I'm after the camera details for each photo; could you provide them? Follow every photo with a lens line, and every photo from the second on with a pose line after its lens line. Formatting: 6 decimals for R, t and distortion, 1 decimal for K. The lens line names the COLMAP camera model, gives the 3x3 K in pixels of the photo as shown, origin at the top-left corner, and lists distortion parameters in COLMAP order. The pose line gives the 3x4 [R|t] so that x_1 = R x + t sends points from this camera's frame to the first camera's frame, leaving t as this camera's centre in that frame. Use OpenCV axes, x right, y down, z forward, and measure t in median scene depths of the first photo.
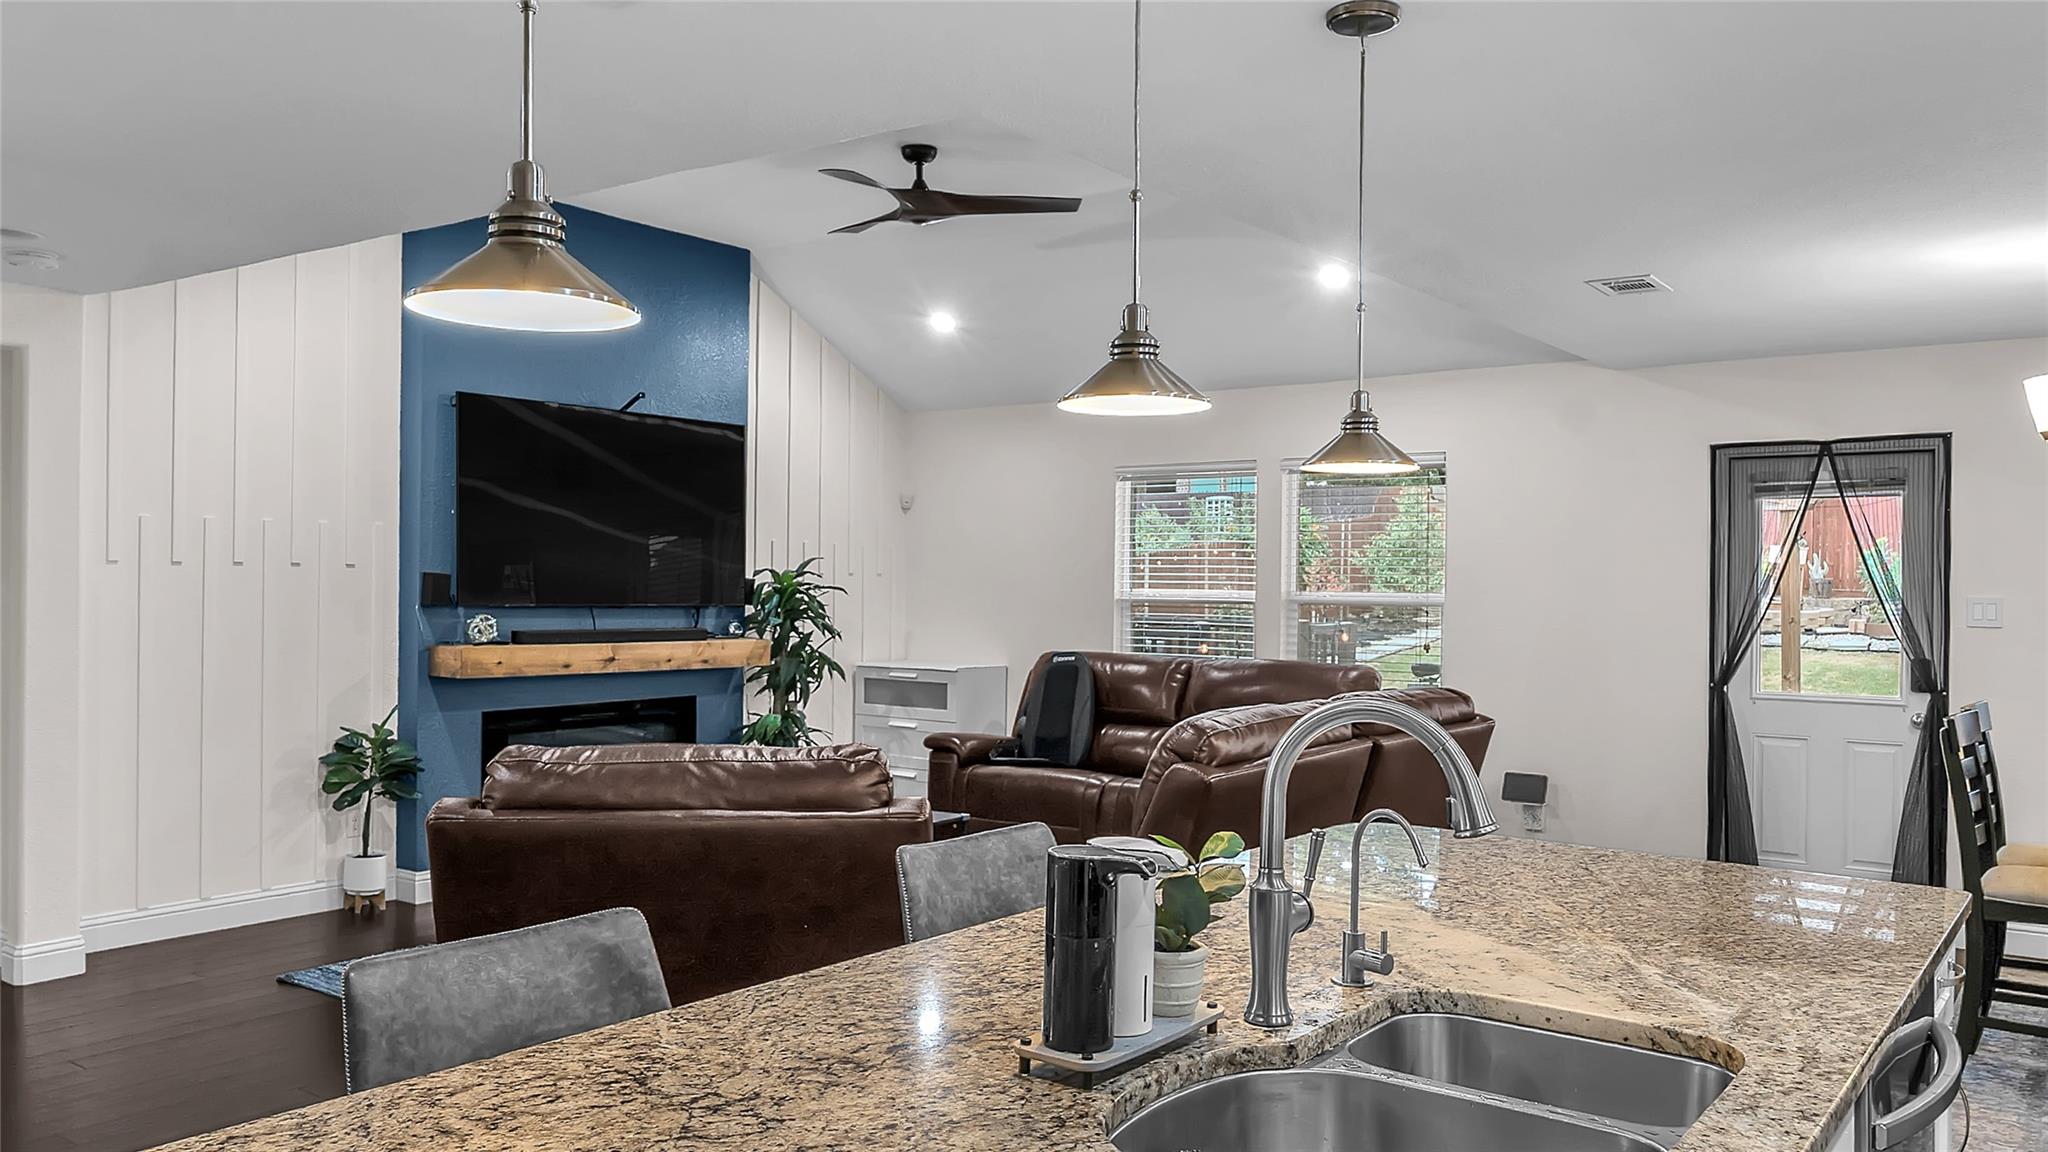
lens RADIAL K [[1512.4, 0, 1024.0], [0, 1512.4, 576.0], [0, 0, 1]] dist [-0.007856, -0.001839]
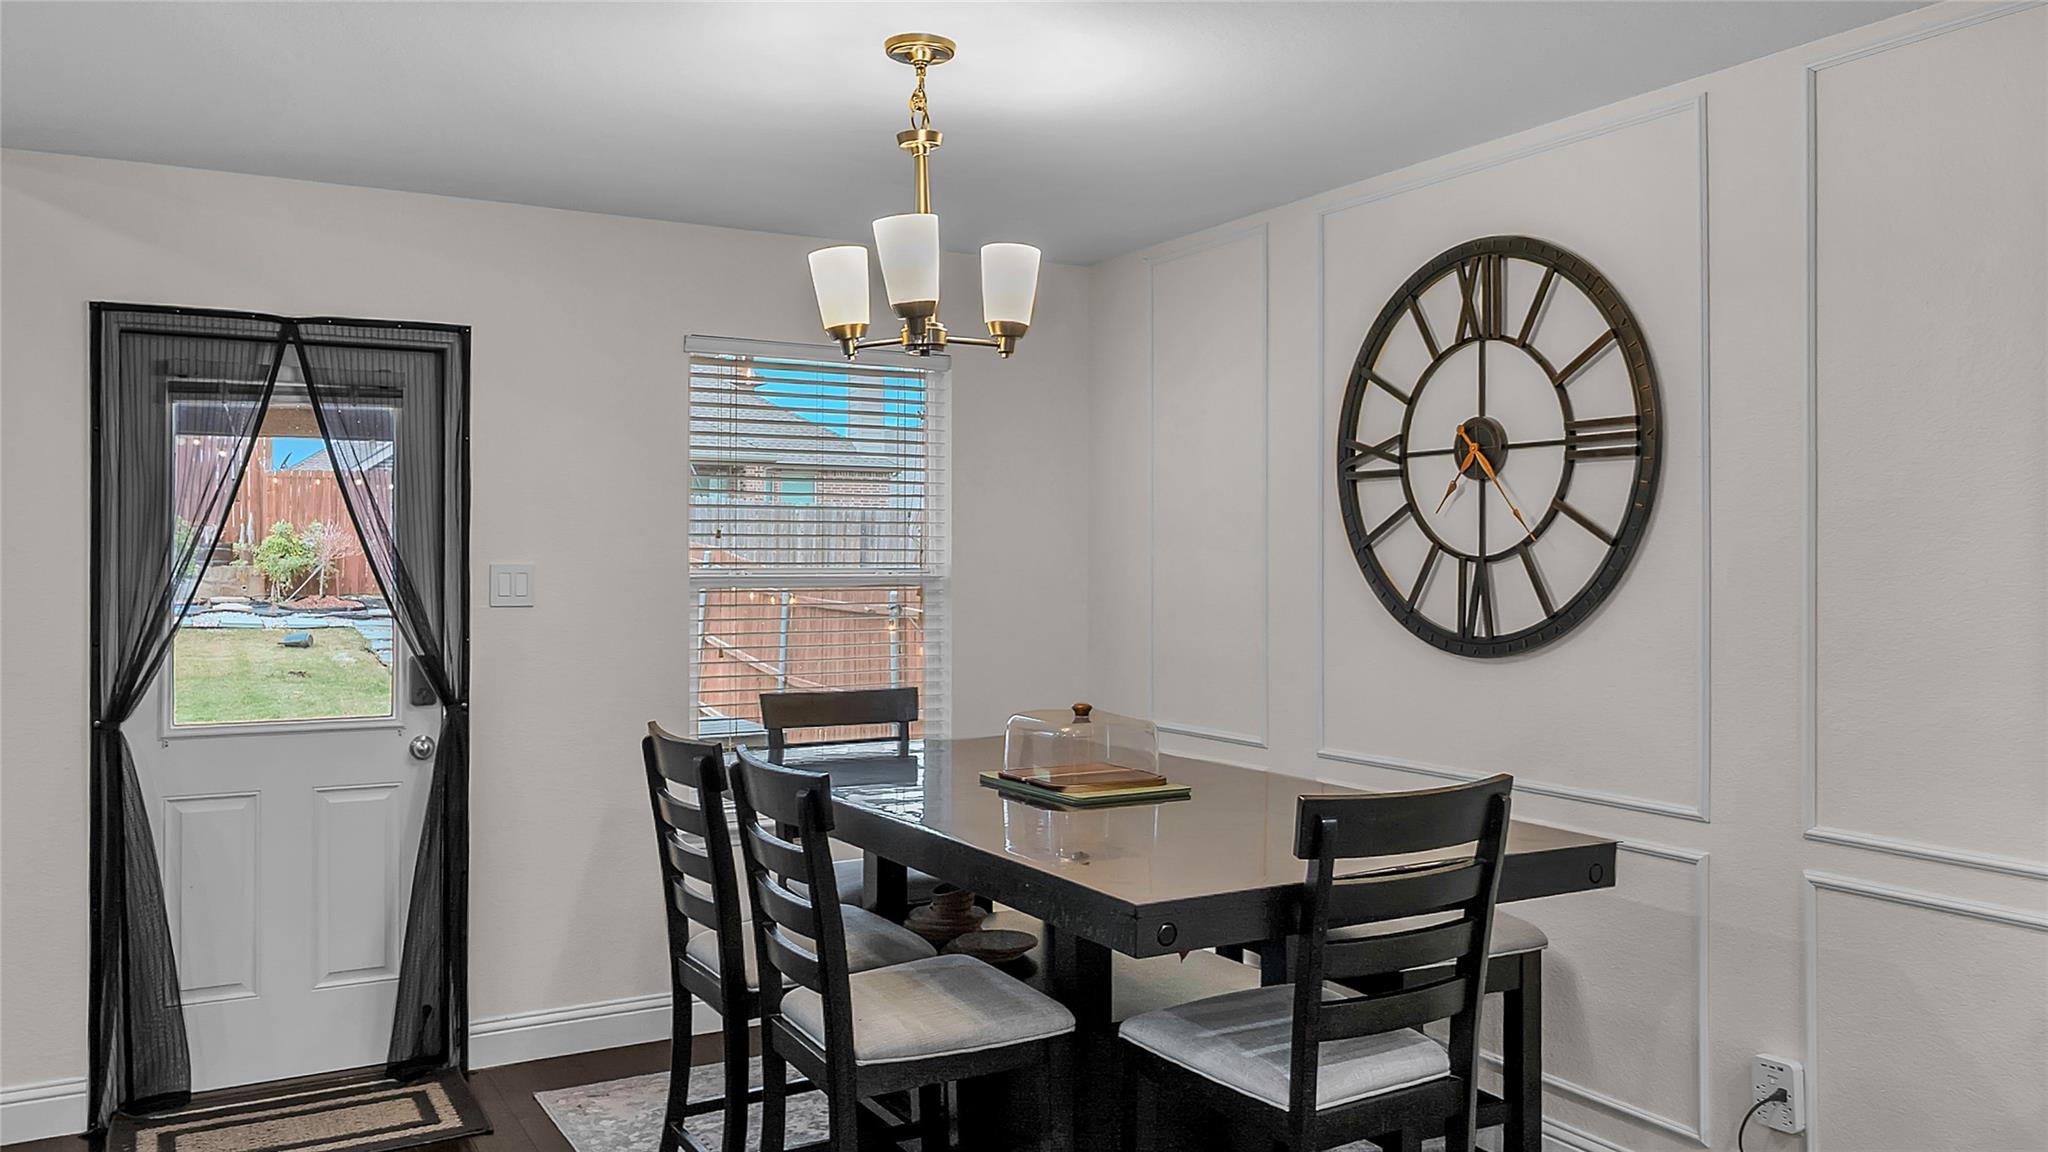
lens RADIAL K [[1517.7, 0, 1016.3], [0, 1517.7, 557.9], [0, 0, 1]] dist [-0.004872, -0.000430]
pose [[0.393382, -0.006667, 0.919351, 0.081857], [-0.002674, 0.999961, 0.008396, 0.004917], [-0.919371, -0.005762, 0.393349, 0.558213]]
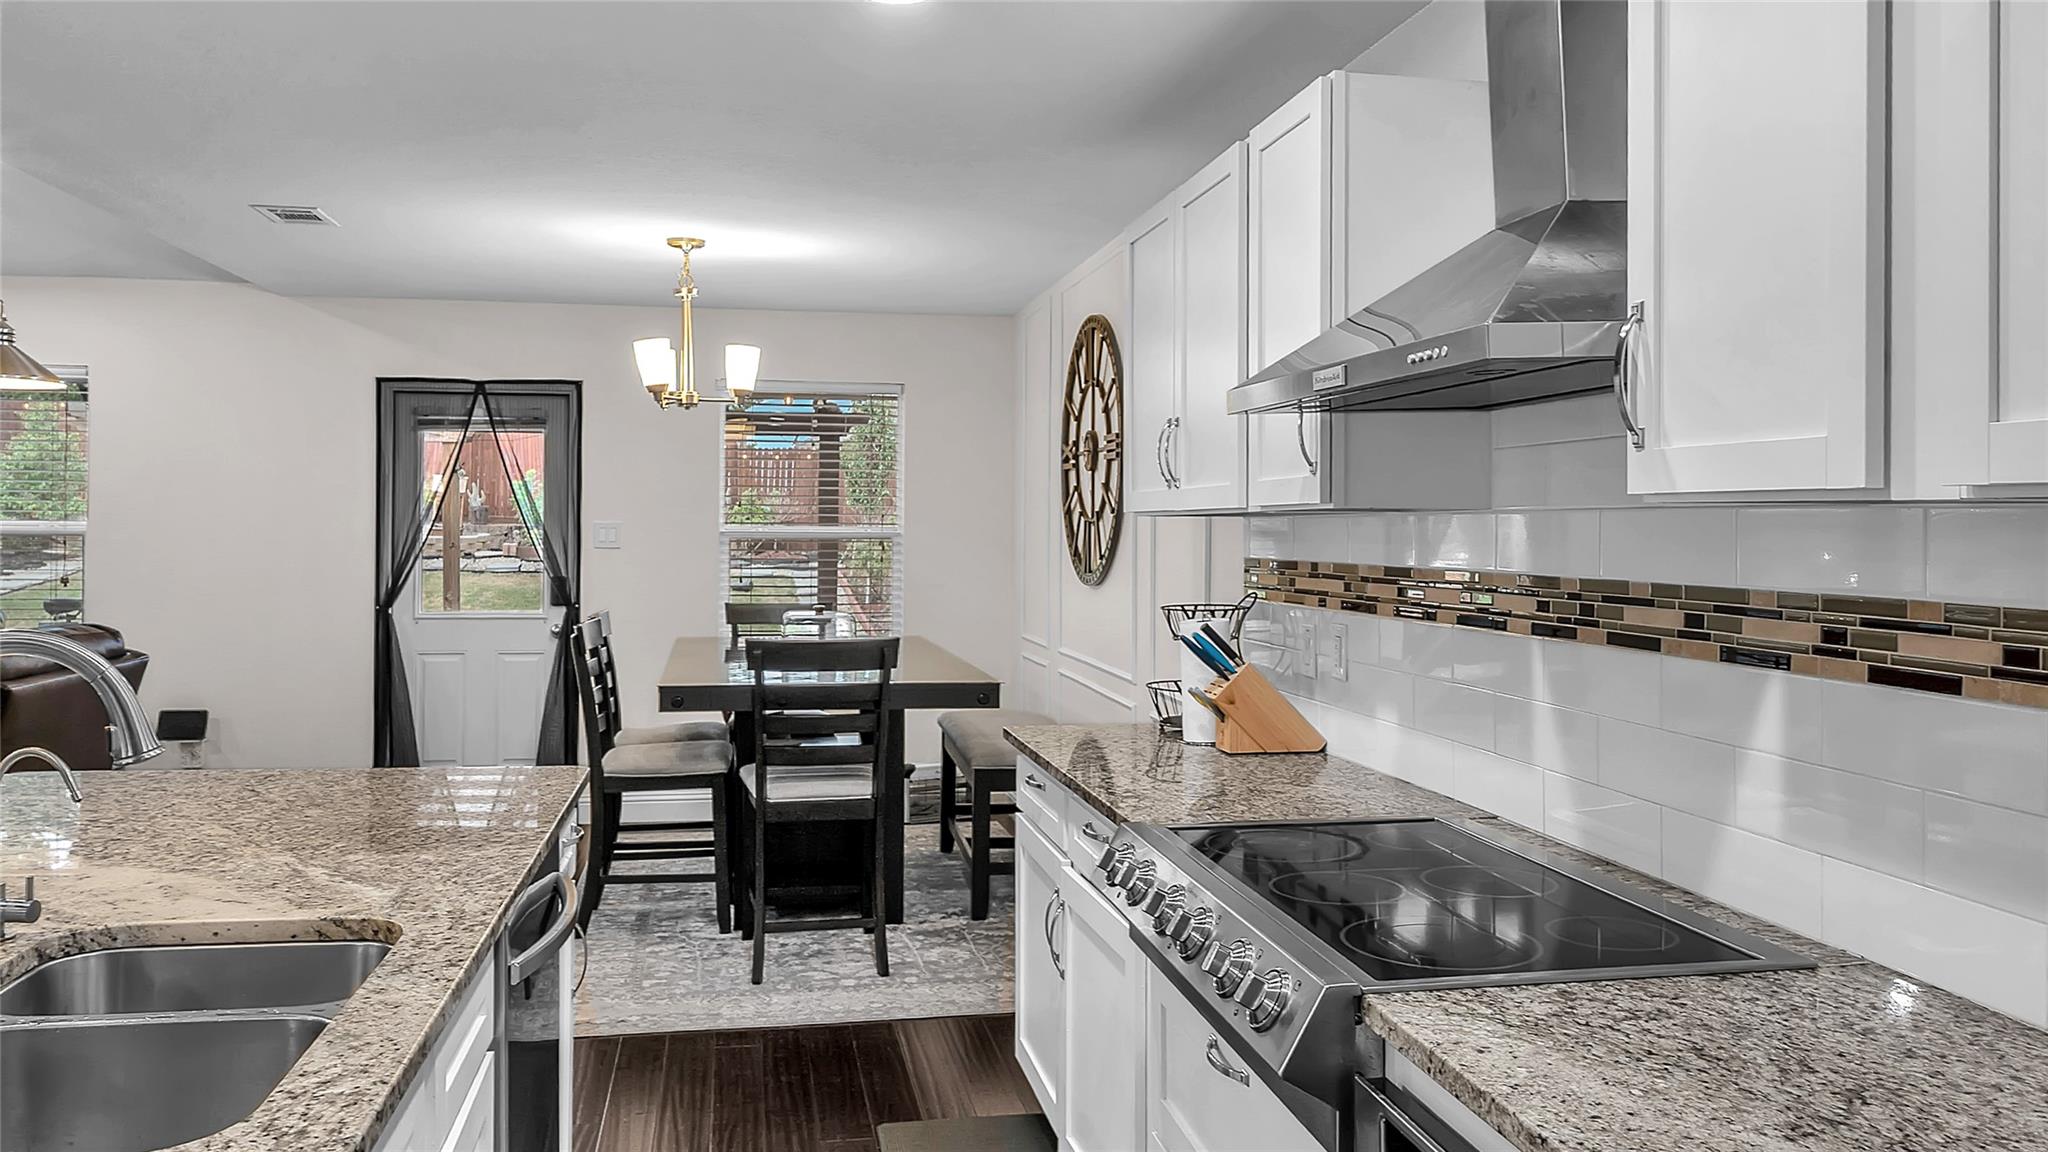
lens RADIAL K [[1531.4, 0, 1025.1], [0, 1531.4, 519.9], [0, 0, 1]] dist [0.002902, -0.001463]
pose [[0.677744, -0.003185, 0.735291, -0.023649], [-0.004742, 0.999951, 0.008702, 0.000160], [-0.735283, -0.009384, 0.677695, -0.056811]]
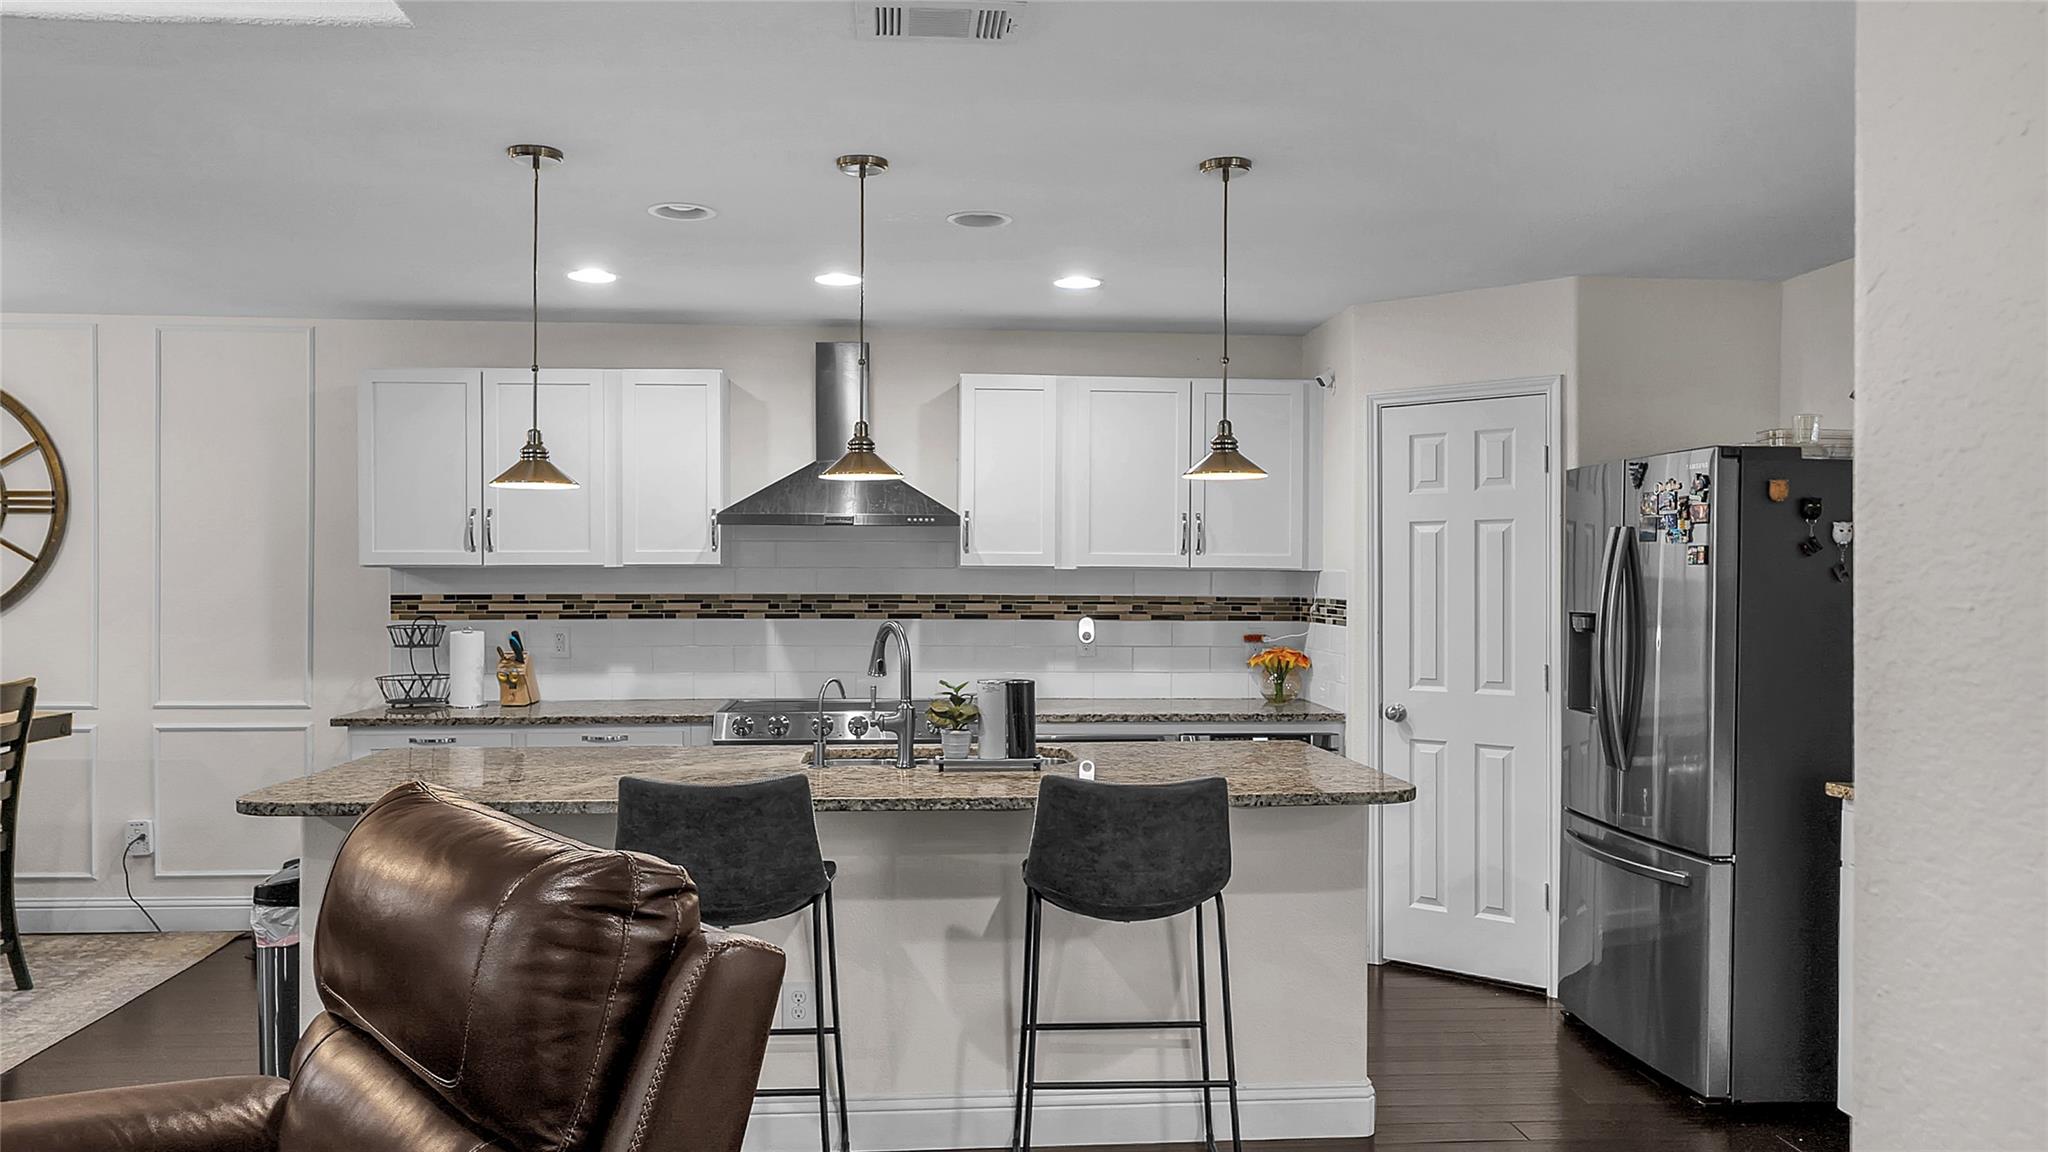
lens RADIAL K [[1479.6, 0, 1024.0], [0, 1479.6, 576.0], [0, 0, 1]] dist [0.005609, 0.002650]
pose [[-0.667164, -0.013341, 0.744791, -0.540405], [-0.014153, 0.999886, 0.005232, -0.001698], [-0.744776, -0.007051, -0.667277, 0.763394]]
